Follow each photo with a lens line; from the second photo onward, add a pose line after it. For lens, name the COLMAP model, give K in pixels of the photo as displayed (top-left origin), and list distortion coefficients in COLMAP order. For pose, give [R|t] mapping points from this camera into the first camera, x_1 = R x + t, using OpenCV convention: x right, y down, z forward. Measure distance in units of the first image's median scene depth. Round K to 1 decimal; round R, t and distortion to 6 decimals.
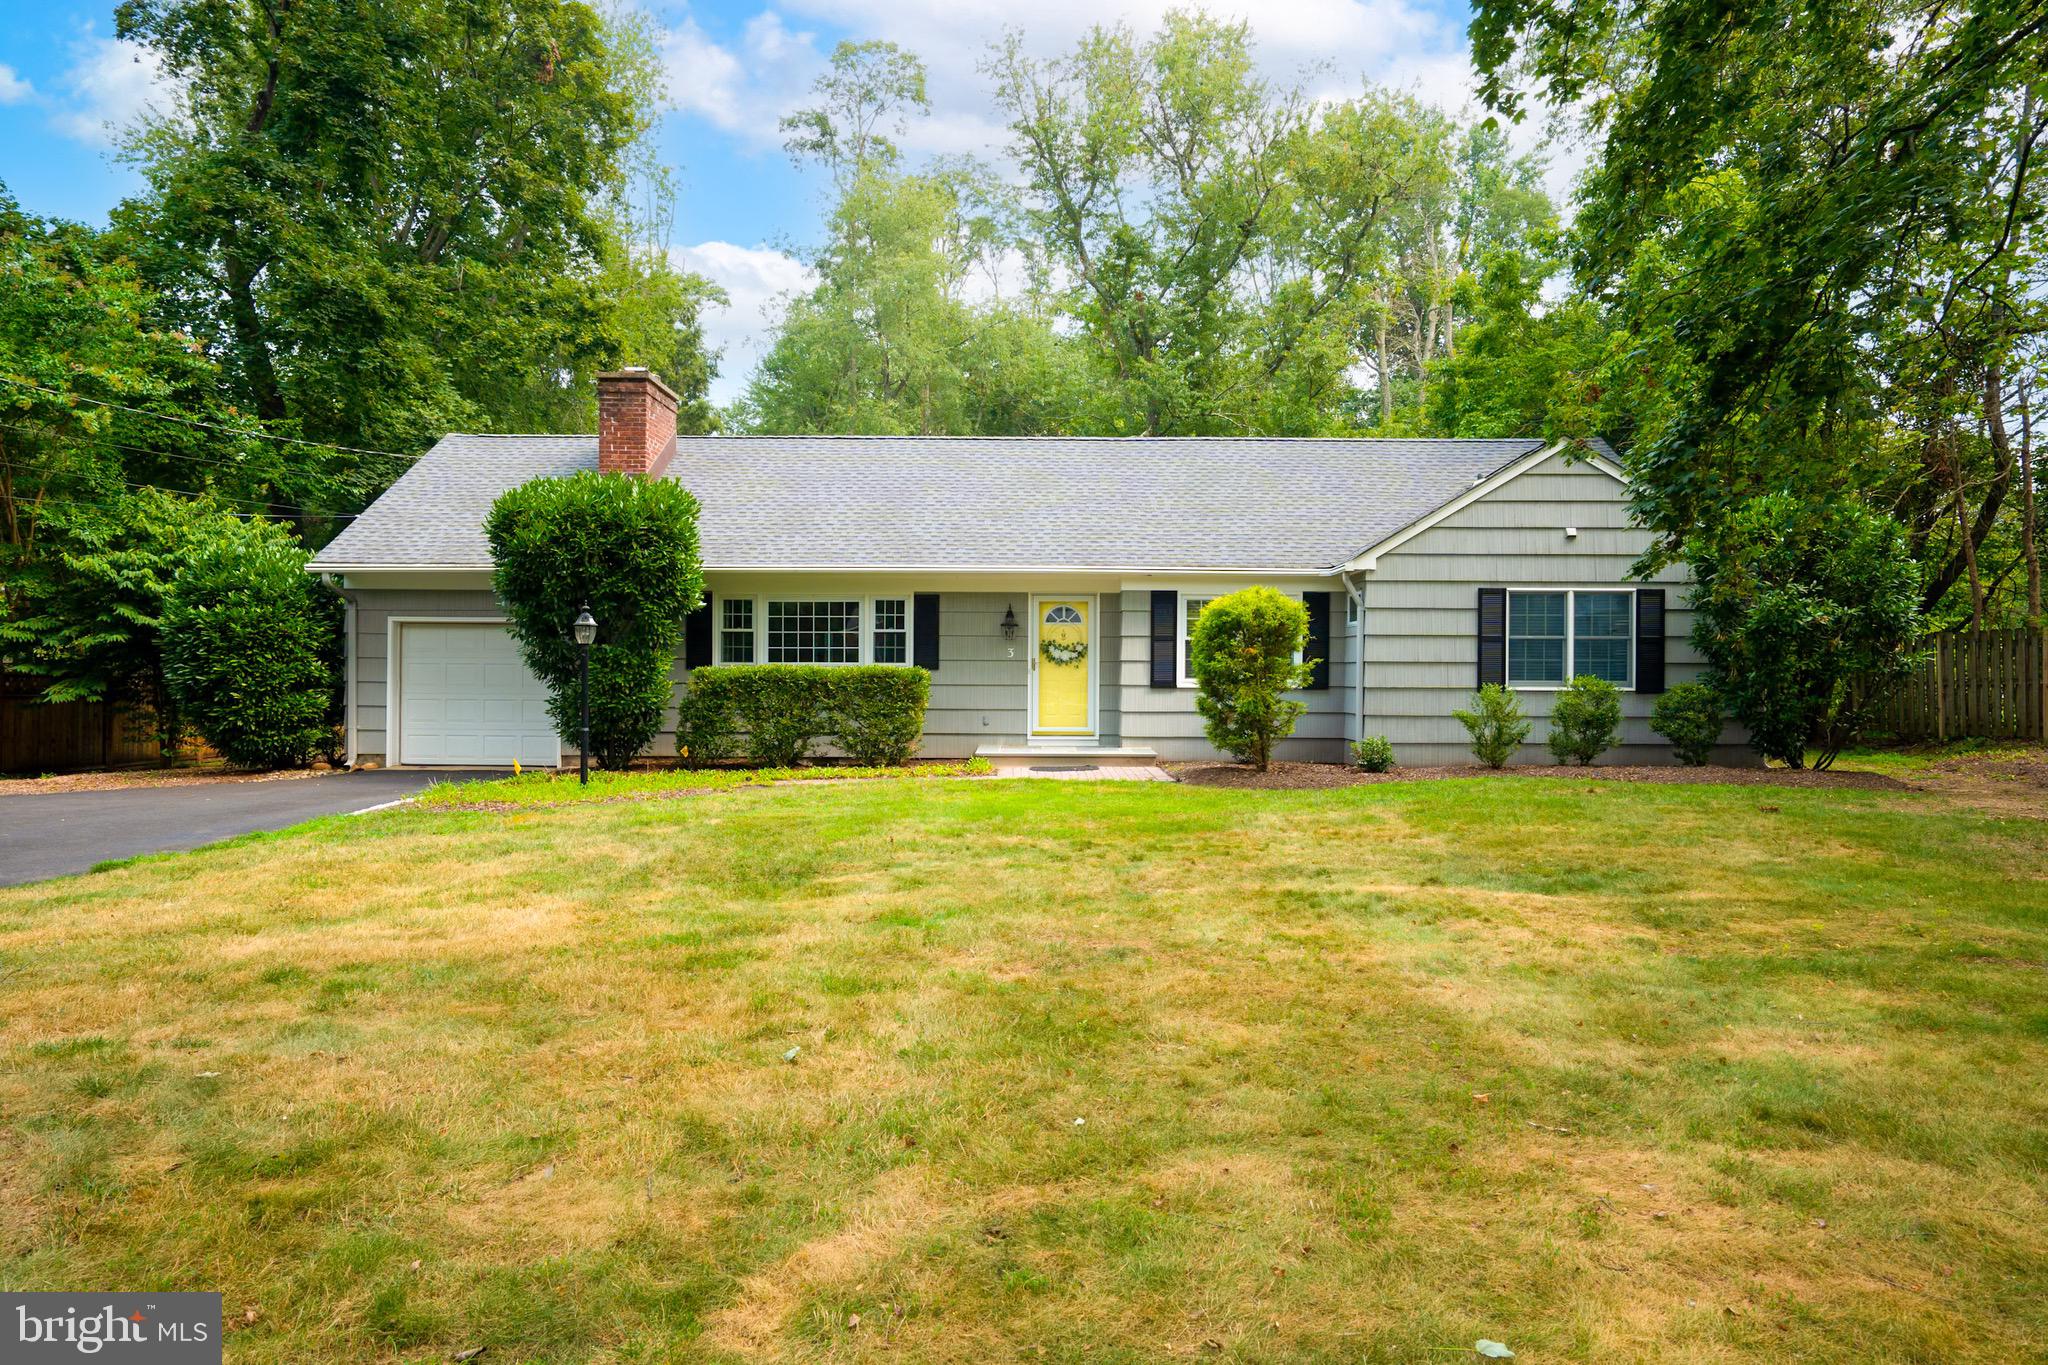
lens RADIAL K [[1351.6, 0, 1023.9], [0, 1351.6, 681.9], [0, 0, 1]] dist [-0.004592, -0.001295]
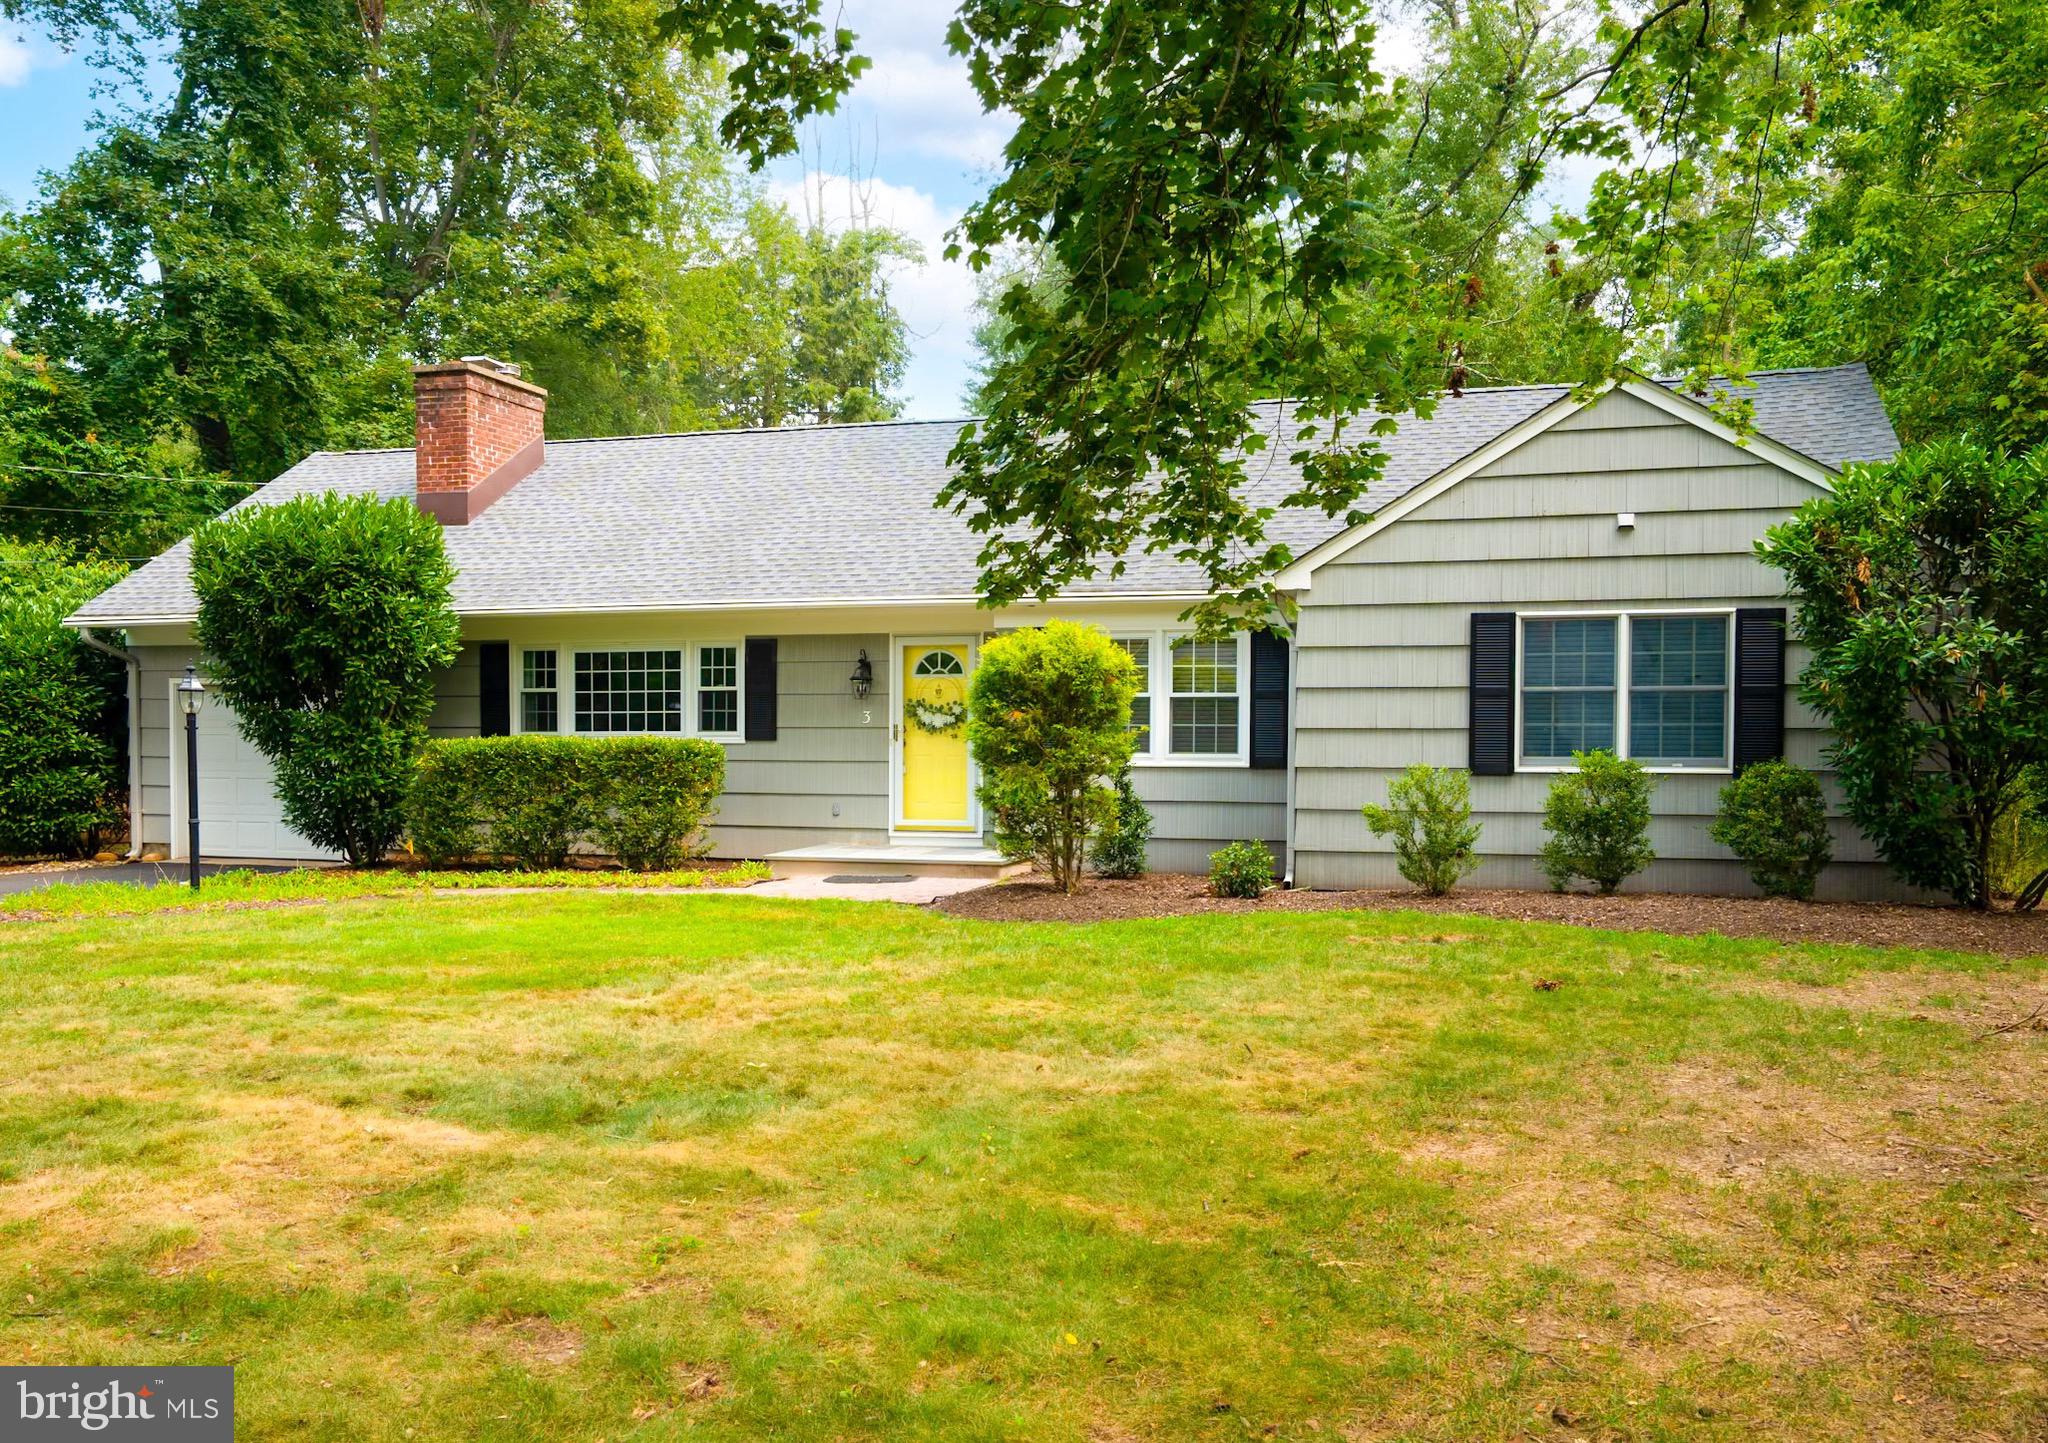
lens RADIAL K [[1743.2, 0, 1028.1], [0, 1743.2, 794.7], [0, 0, 1]] dist [-0.008005, 0.006120]
pose [[0.954679, 0.006557, -0.297564, 0.356149], [0.002602, 0.999535, 0.030375, -0.008125], [0.297625, -0.029773, 0.954218, 0.131003]]
